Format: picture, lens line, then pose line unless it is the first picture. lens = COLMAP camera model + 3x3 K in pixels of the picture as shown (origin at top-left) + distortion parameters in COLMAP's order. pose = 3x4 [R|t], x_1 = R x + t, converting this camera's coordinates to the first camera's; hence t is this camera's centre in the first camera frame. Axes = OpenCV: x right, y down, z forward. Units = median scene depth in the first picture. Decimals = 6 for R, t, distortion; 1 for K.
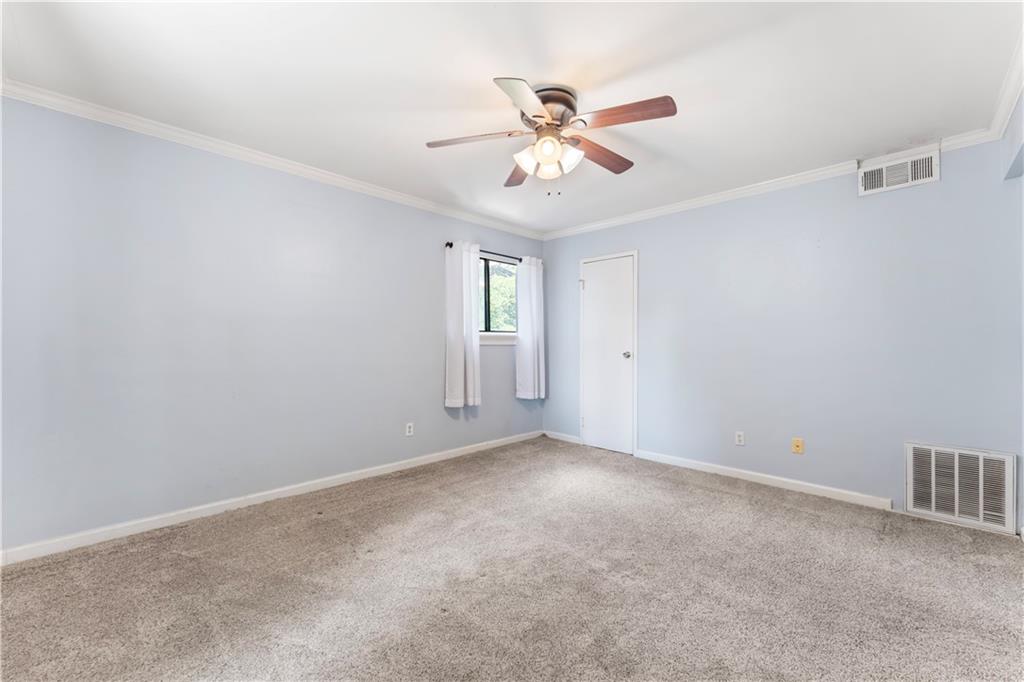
lens RADIAL K [[400.2, 0, 504.8], [0, 400.2, 342.9], [0, 0, 1]] dist [0.000408, 0.000105]
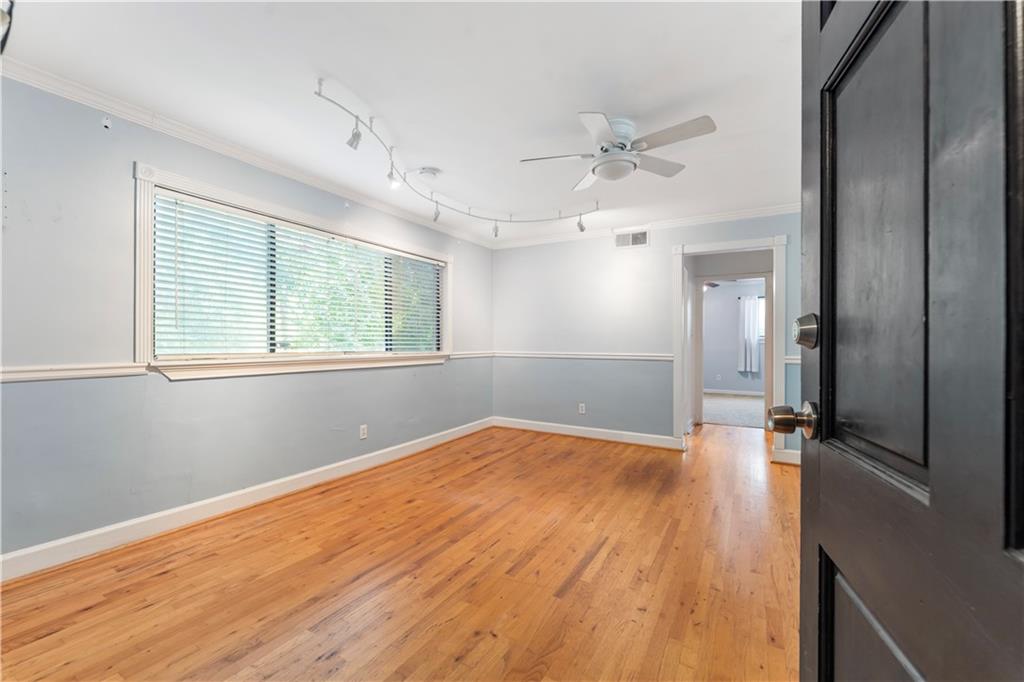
lens RADIAL K [[416.2, 0, 510.7], [0, 416.2, 340.9], [0, 0, 1]] dist [-0.000801, -0.000245]
pose [[0.281380, 0.004589, -0.959585, 1.875552], [-0.002216, 0.999989, 0.004132, -0.016151], [0.959594, 0.000964, 0.281387, -0.951909]]
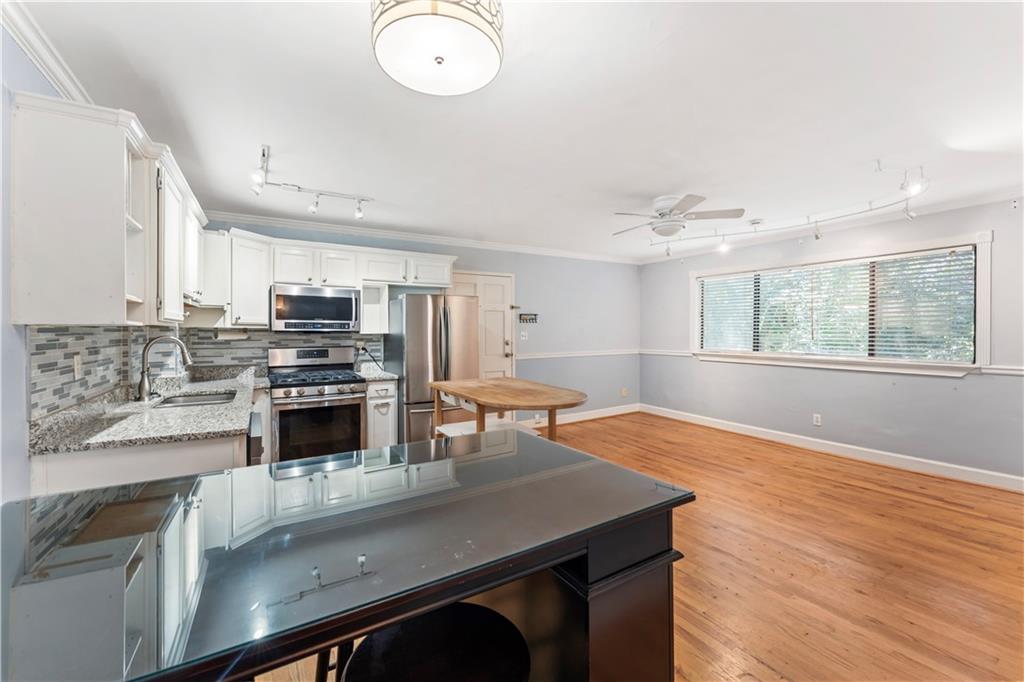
lens RADIAL K [[419.2, 0, 513.7], [0, 419.2, 333.5], [0, 0, 1]] dist [-0.000708, -0.000286]
pose [[-0.976676, 0.009748, 0.214496, 1.405654], [0.010305, 0.999946, 0.001479, -0.059513], [-0.214470, 0.003655, -0.976724, 0.435930]]
